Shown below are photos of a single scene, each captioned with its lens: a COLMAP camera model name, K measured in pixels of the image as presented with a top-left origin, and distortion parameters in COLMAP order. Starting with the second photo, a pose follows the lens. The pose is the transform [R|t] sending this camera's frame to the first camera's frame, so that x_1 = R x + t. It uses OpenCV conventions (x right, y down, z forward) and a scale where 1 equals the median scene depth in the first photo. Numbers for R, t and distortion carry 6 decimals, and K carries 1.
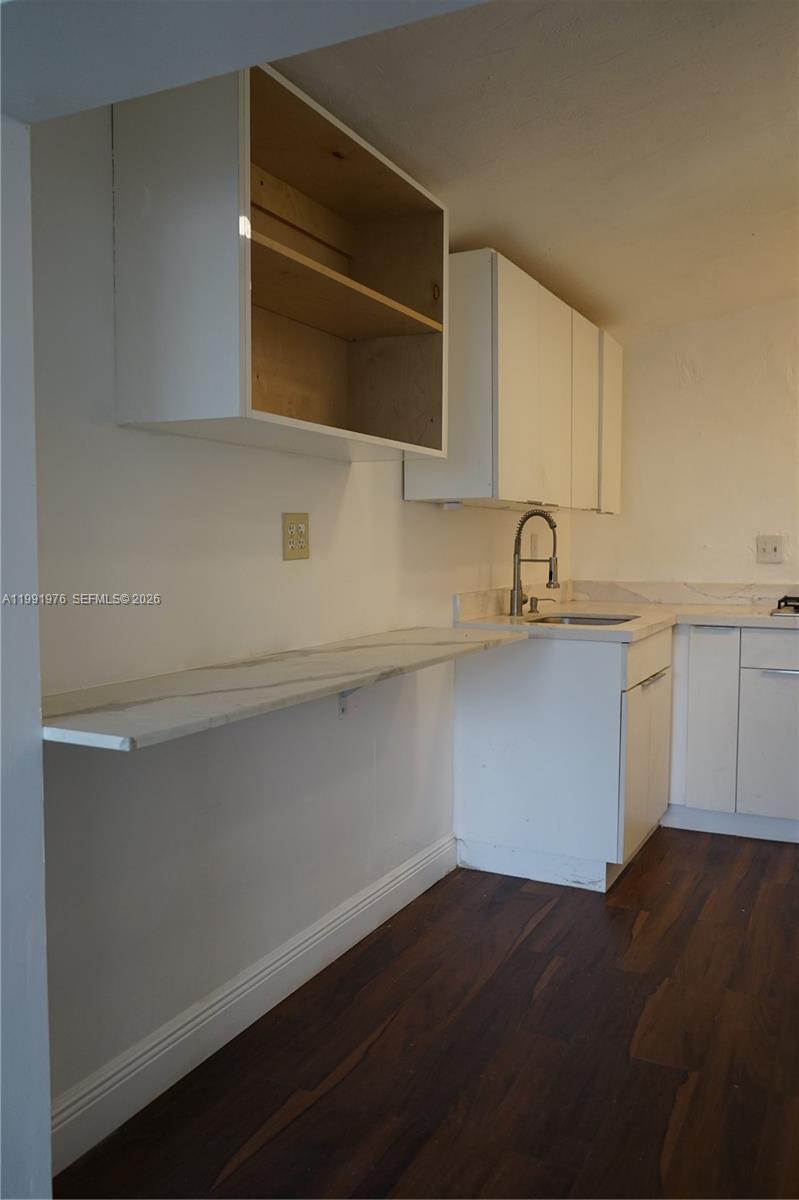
lens RADIAL K [[958.2, 0, 382.5], [0, 958.2, 598.9], [0, 0, 1]] dist [-0.023663, 0.016020]
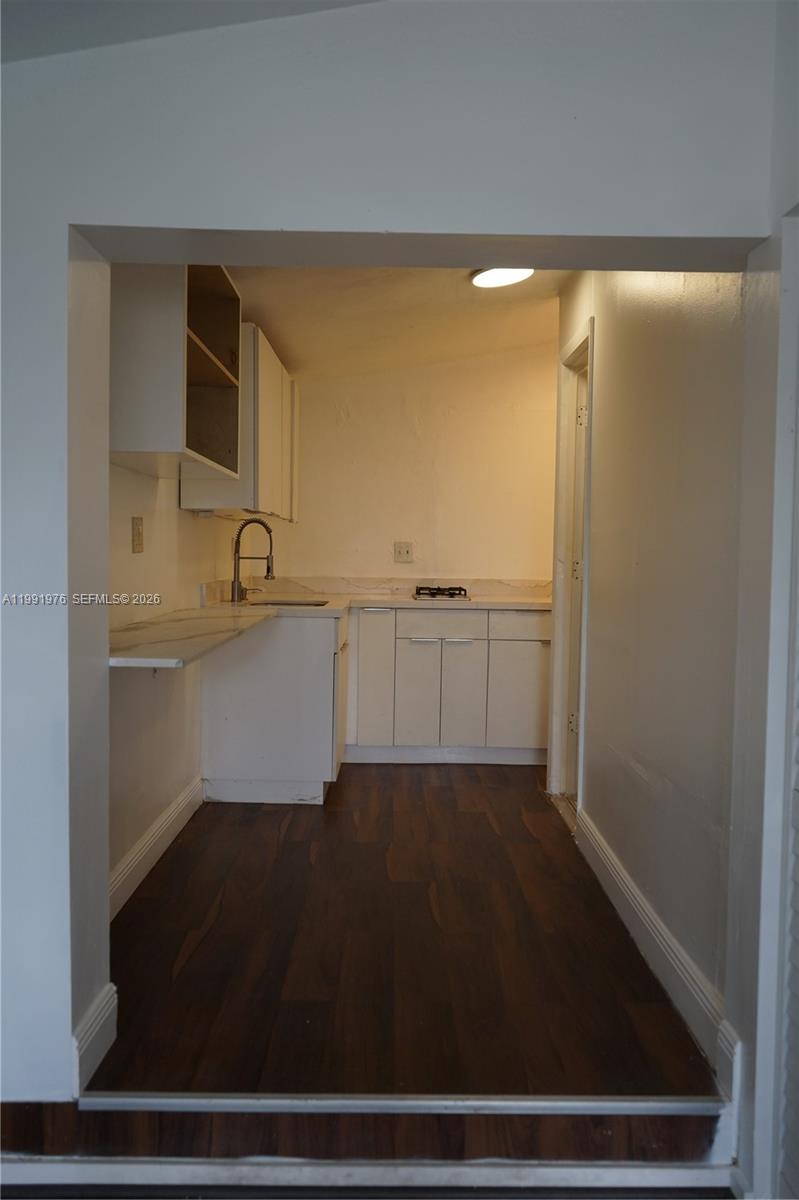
lens RADIAL K [[958.2, 0, 397.5], [0, 958.2, 595.8], [0, 0, 1]] dist [-0.023663, 0.016020]
pose [[0.887865, -0.008354, 0.460028, -0.263522], [0.012721, 0.999899, -0.006396, 0.021337], [-0.459928, 0.011531, 0.887881, -0.224671]]
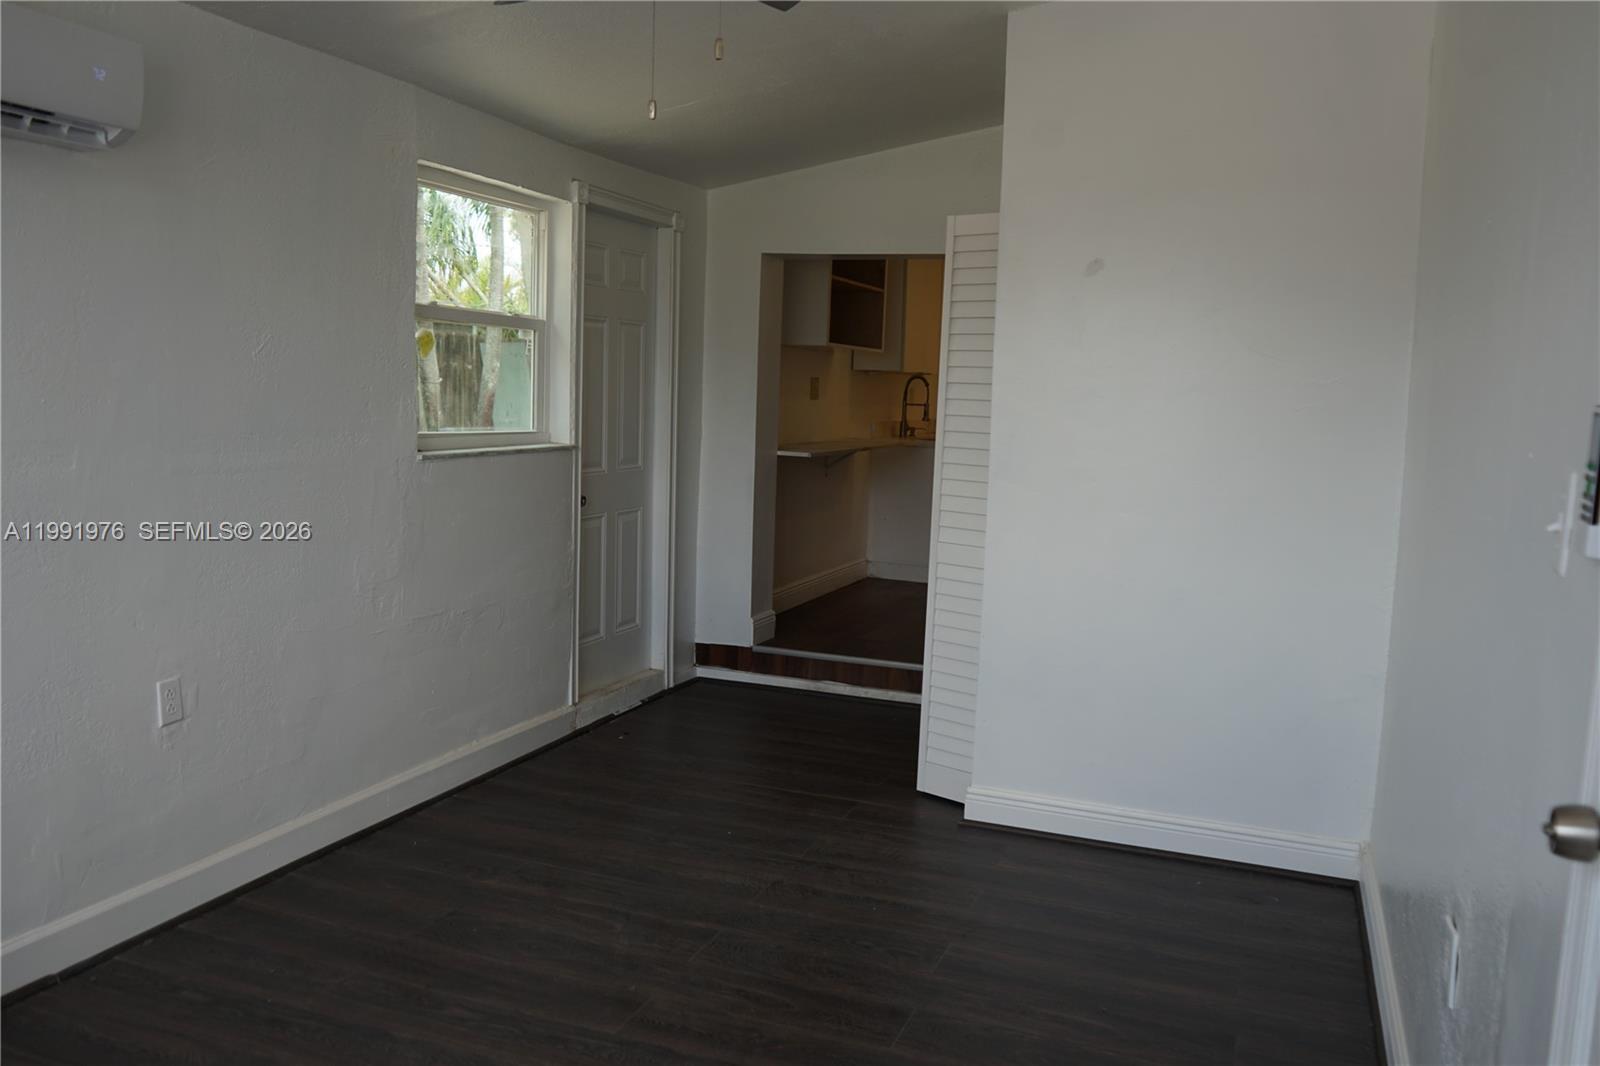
lens RADIAL K [[1277.6, 0, 787.6], [0, 1277.6, 536.1], [0, 0, 1]] dist [-0.023663, 0.016020]
pose [[0.994546, 0.021636, 0.102035, -0.303100], [-0.027887, 0.997794, 0.060244, 0.064770], [-0.100506, -0.062760, 0.992955, -1.286314]]
